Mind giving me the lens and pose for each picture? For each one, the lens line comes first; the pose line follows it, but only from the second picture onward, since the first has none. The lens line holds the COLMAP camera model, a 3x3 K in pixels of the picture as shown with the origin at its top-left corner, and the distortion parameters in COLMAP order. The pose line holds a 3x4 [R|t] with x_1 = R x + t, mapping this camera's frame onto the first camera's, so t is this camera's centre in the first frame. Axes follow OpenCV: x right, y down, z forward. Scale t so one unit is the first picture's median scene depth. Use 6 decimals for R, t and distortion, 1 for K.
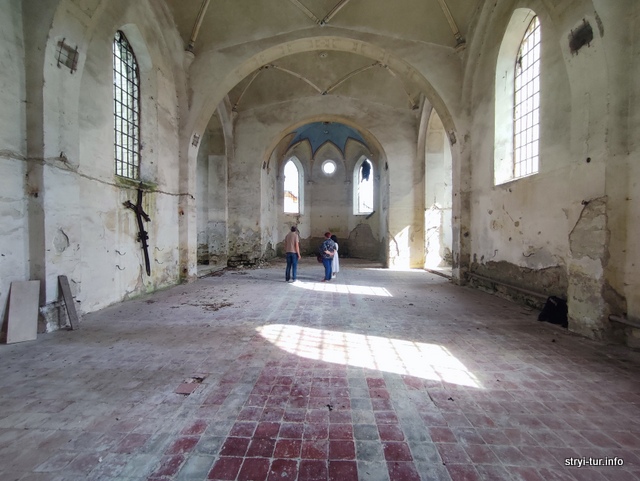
lens RADIAL K [[299.3, 0, 320.0], [0, 299.3, 240.5], [0, 0, 1]] dist [-0.000040, 0.000009]
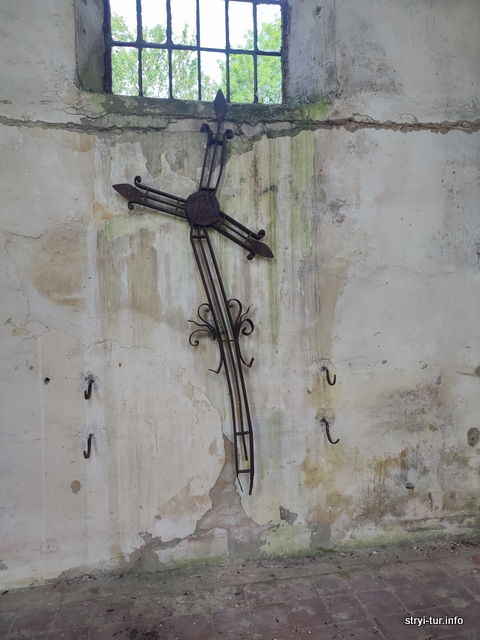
lens RADIAL K [[459.6, 0, 240.0], [0, 459.6, 320.0], [0, 0, 1]] dist [0.002487, 0.000139]
pose [[0.222408, 0.017892, -0.974790, -0.234151], [-0.002028, 0.999838, 0.017889, -0.022367], [0.974952, -0.002002, 0.222408, 0.936753]]
